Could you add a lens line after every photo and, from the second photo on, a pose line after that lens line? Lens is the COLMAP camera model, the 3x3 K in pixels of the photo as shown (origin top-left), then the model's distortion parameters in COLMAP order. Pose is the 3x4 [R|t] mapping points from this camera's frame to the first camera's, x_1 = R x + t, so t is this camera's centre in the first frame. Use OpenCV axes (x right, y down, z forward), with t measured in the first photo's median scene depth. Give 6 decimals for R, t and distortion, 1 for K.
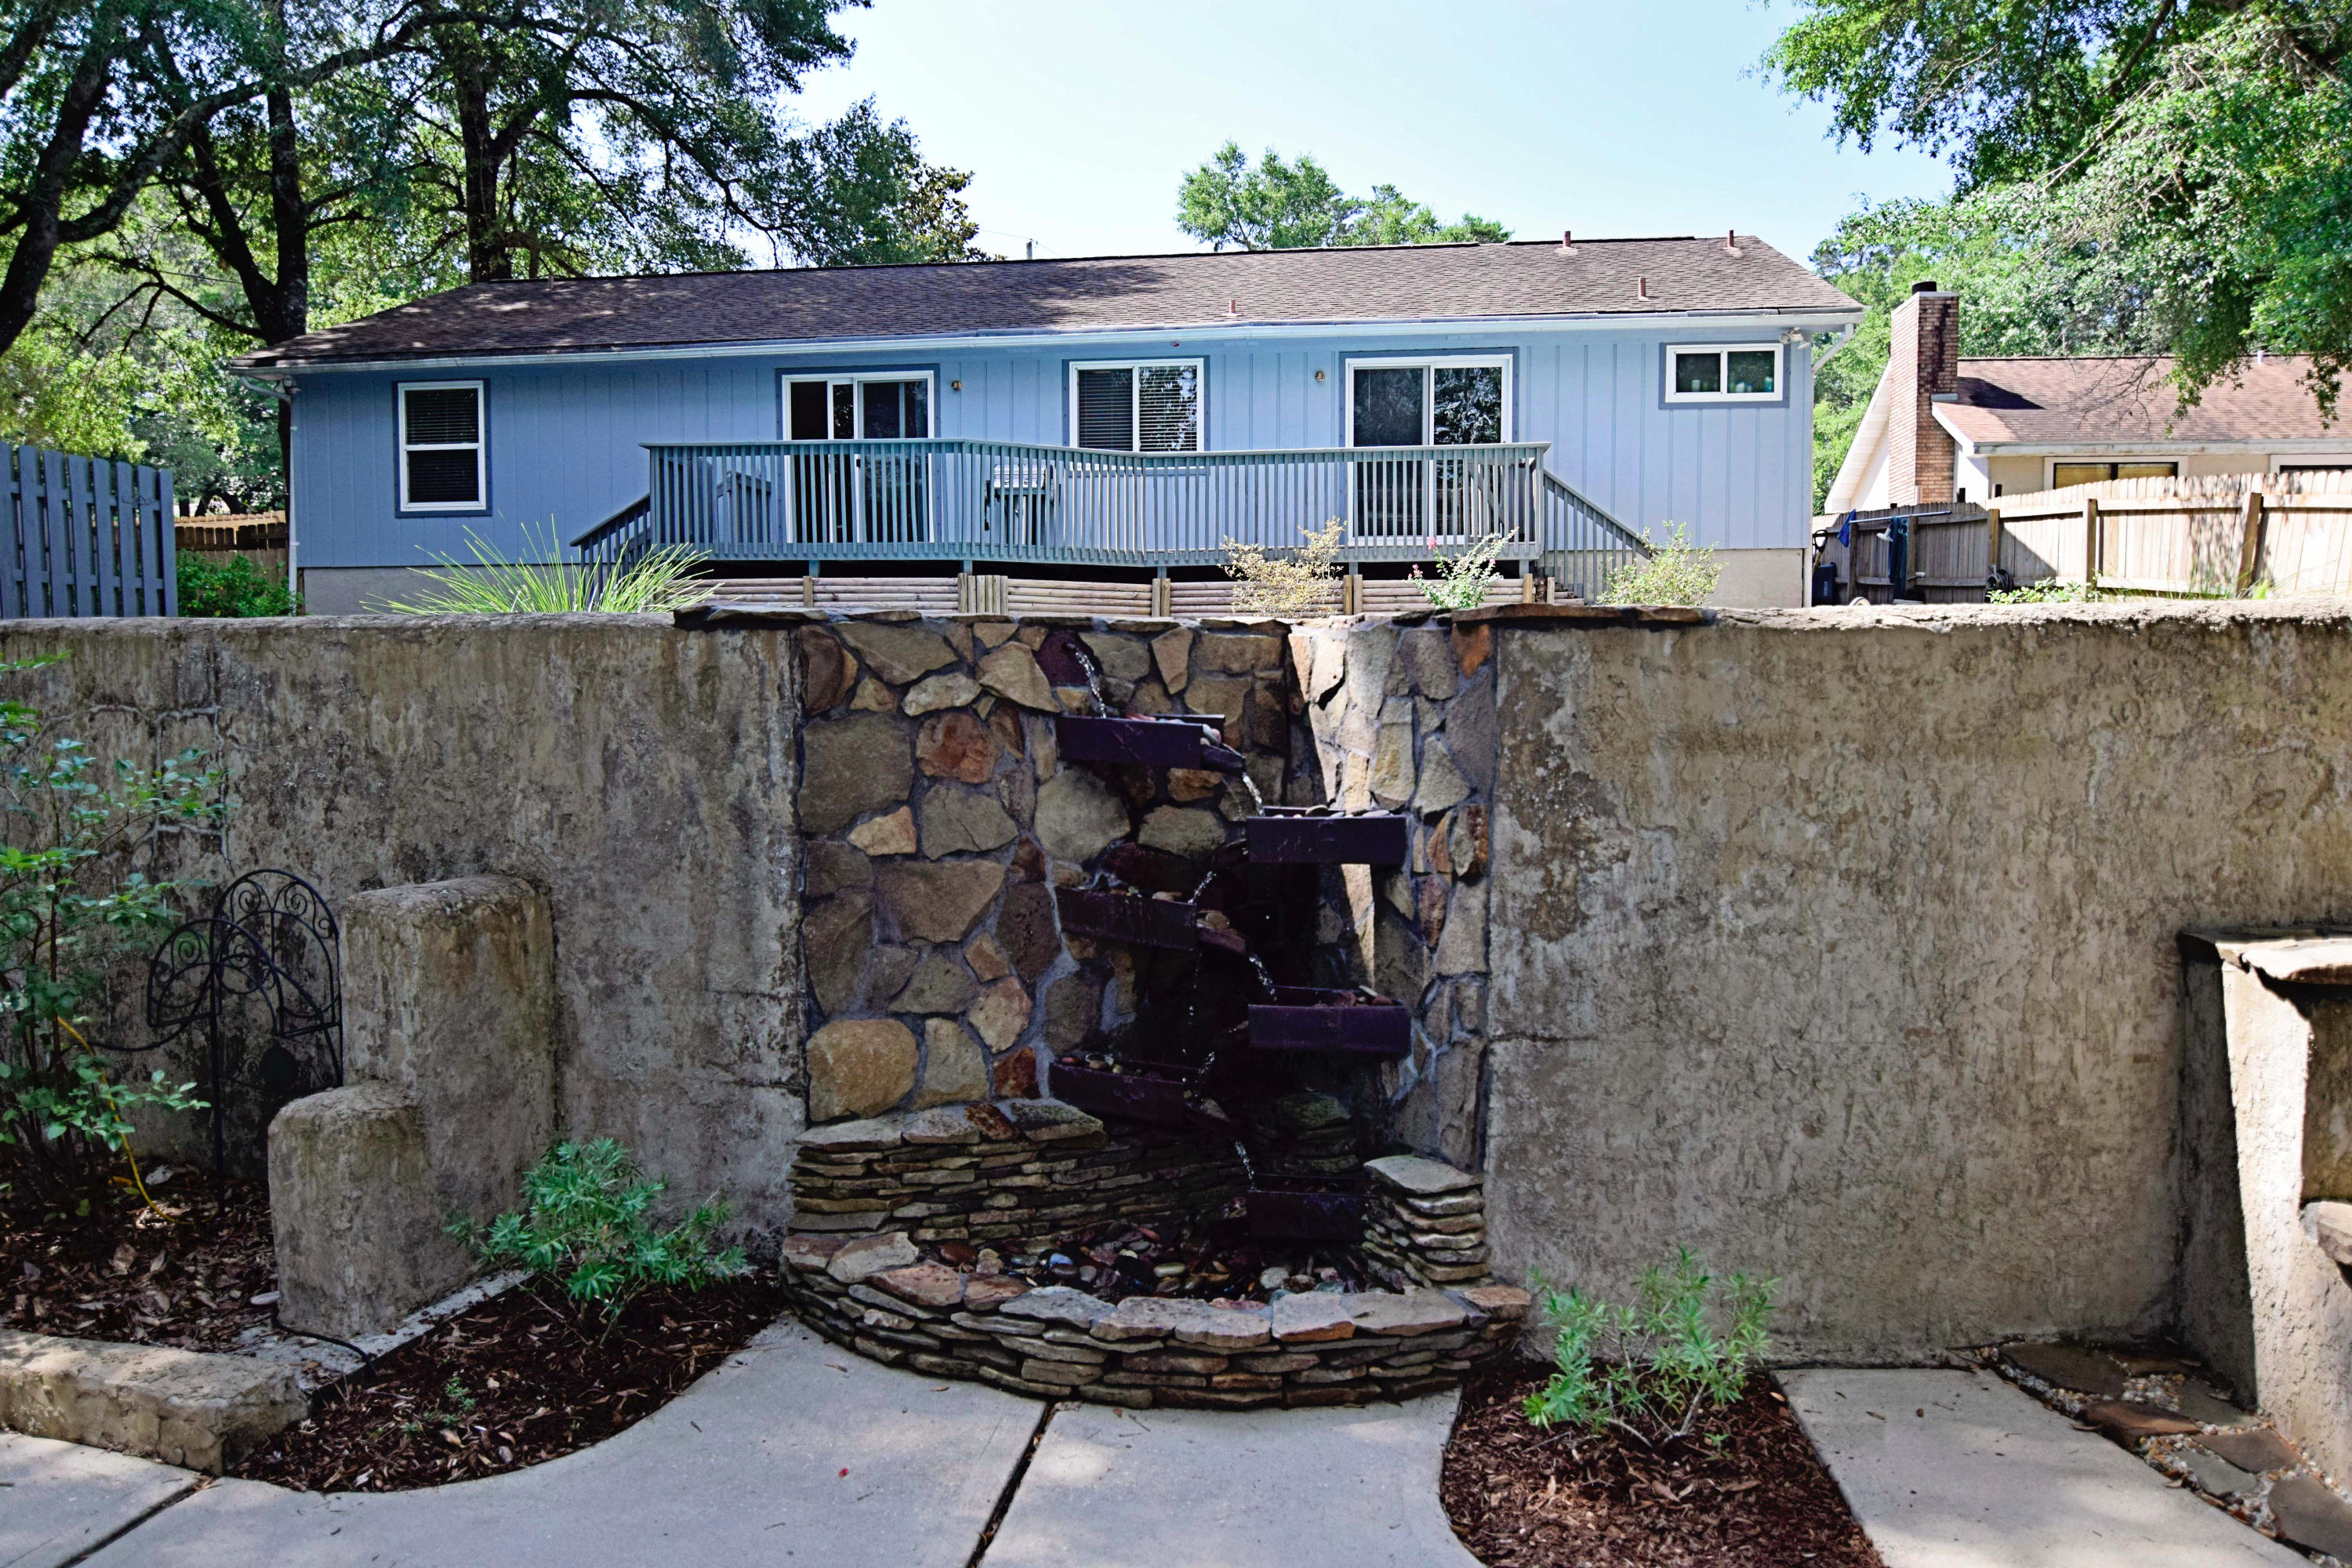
lens RADIAL K [[1575.4, 0, 1163.8], [0, 1575.4, 786.9], [0, 0, 1]] dist [-0.026802, -0.003841]
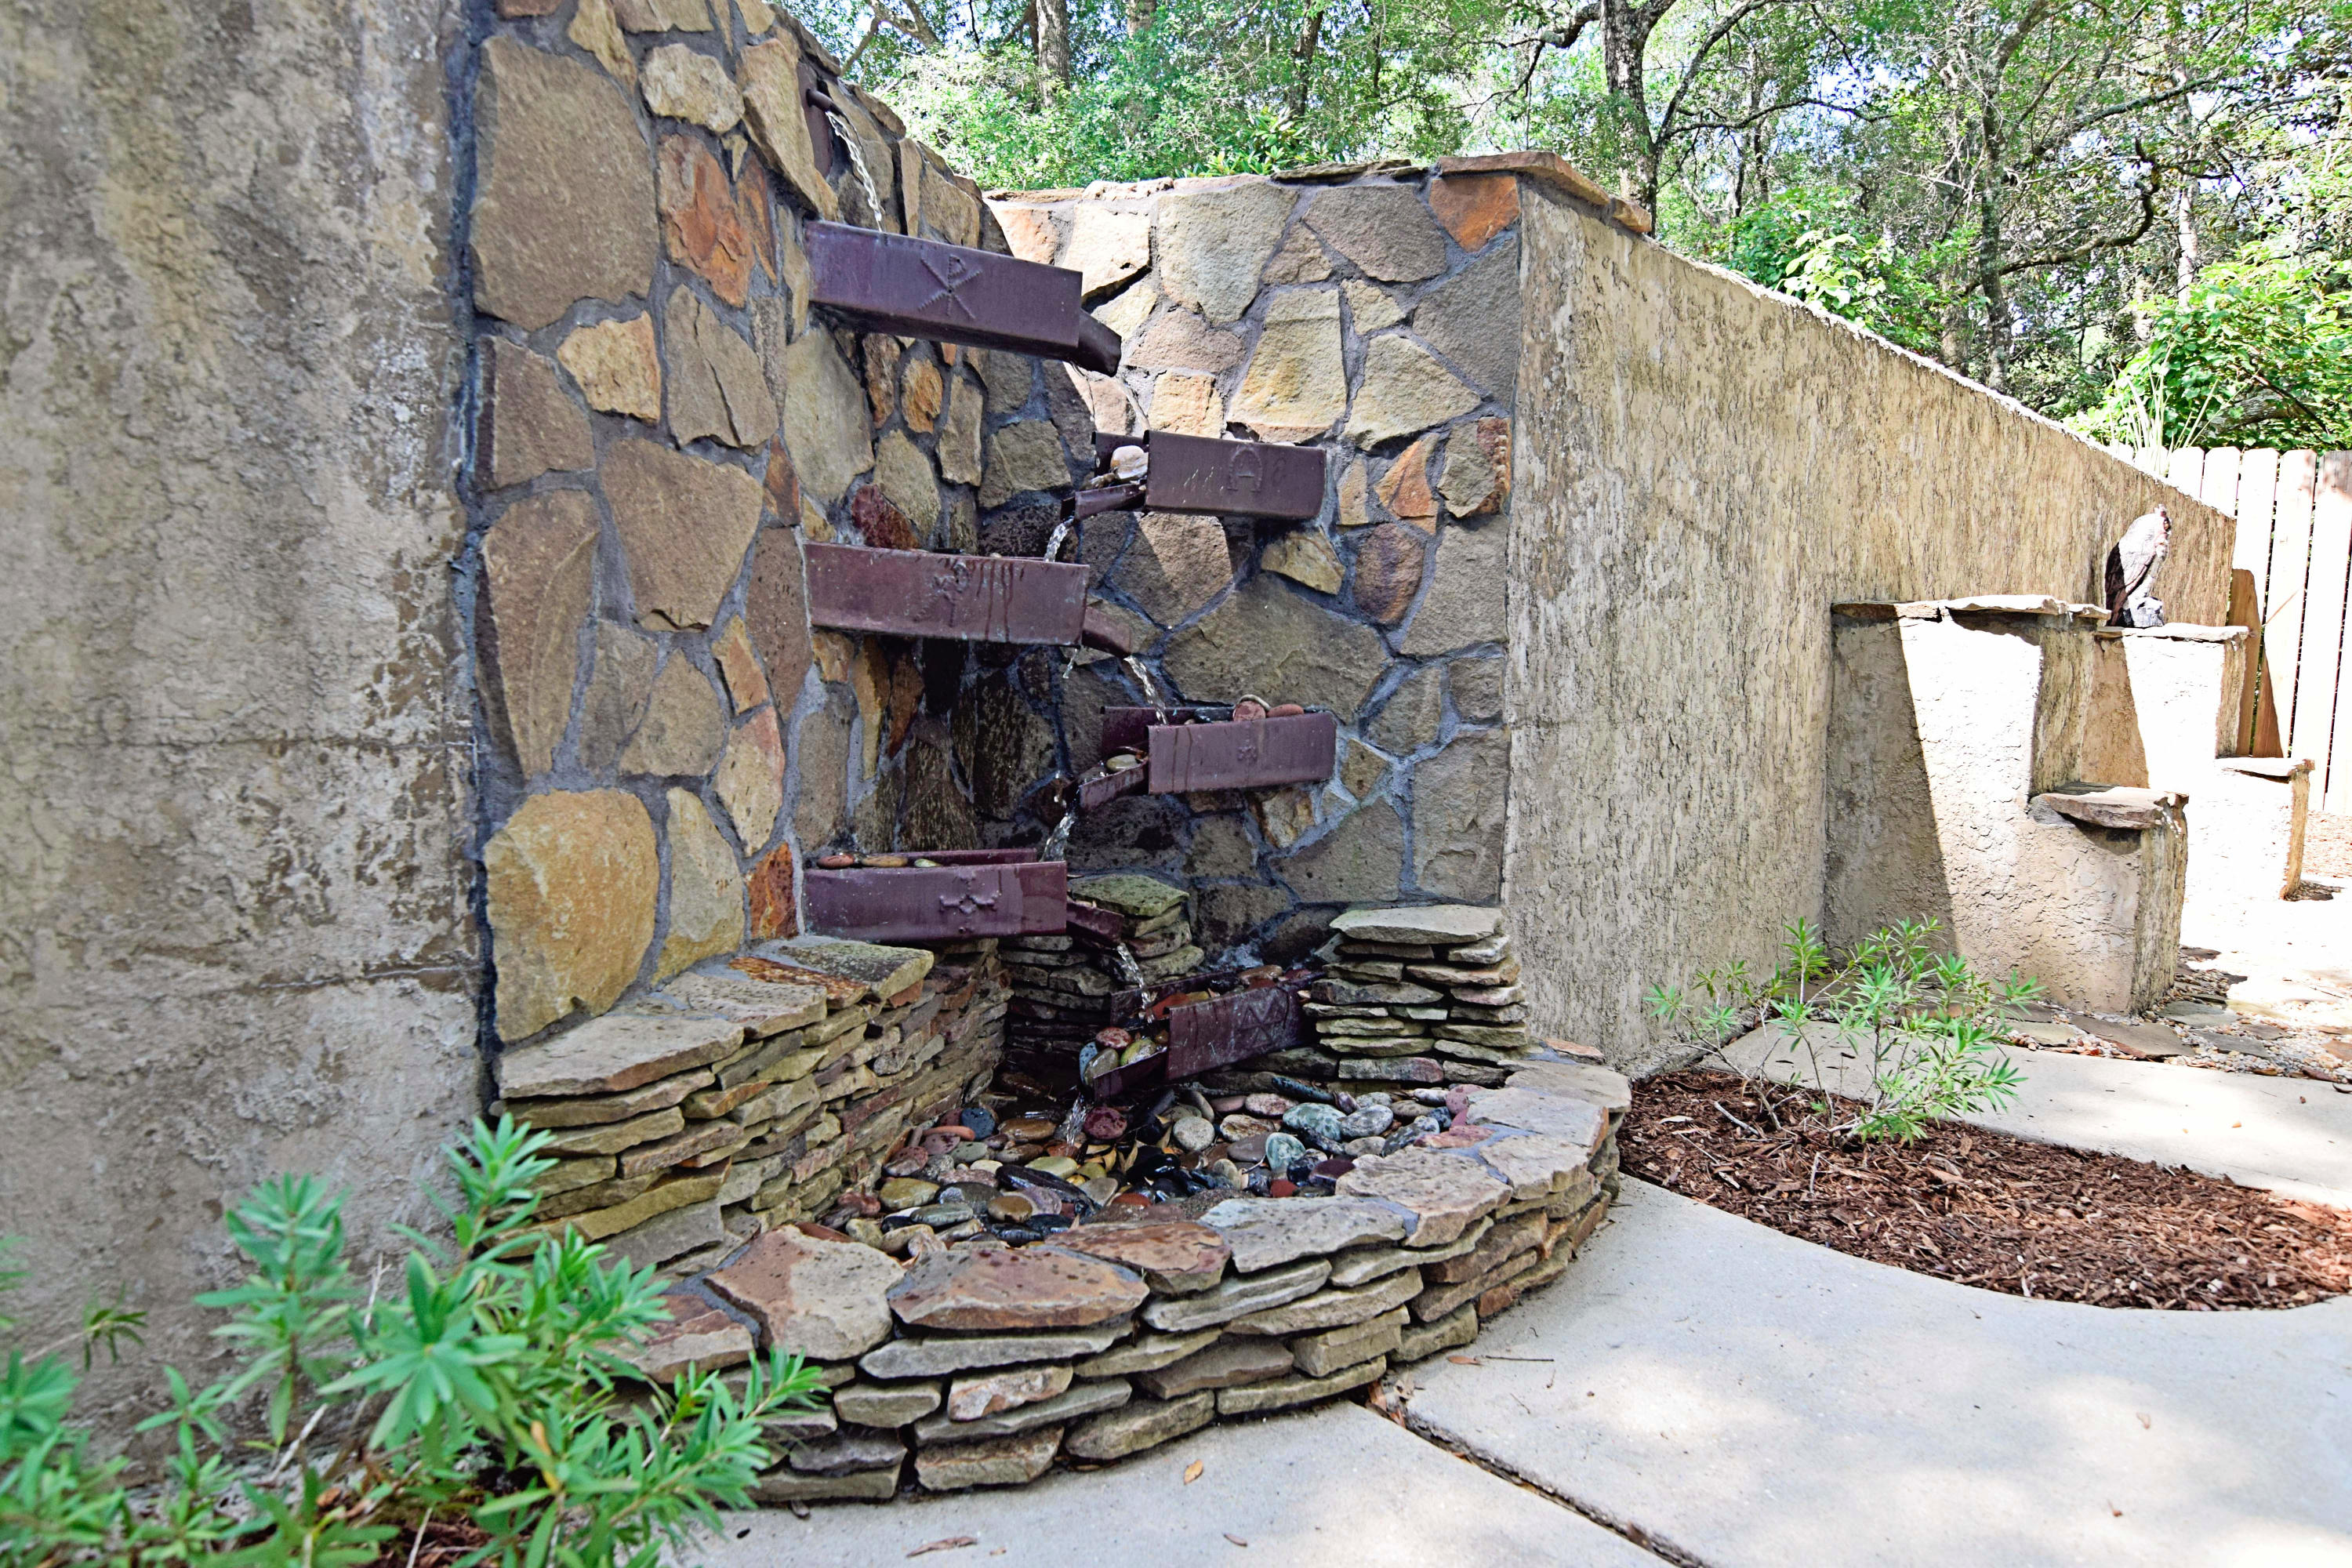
lens RADIAL K [[1409.6, 0, 1174.6], [0, 1409.6, 779.1], [0, 0, 1]] dist [-0.026115, 0.002486]
pose [[0.619073, -0.060854, 0.782972, -0.405460], [0.034333, 0.998137, 0.050431, 0.135069], [-0.784583, -0.004339, 0.620009, 0.651351]]
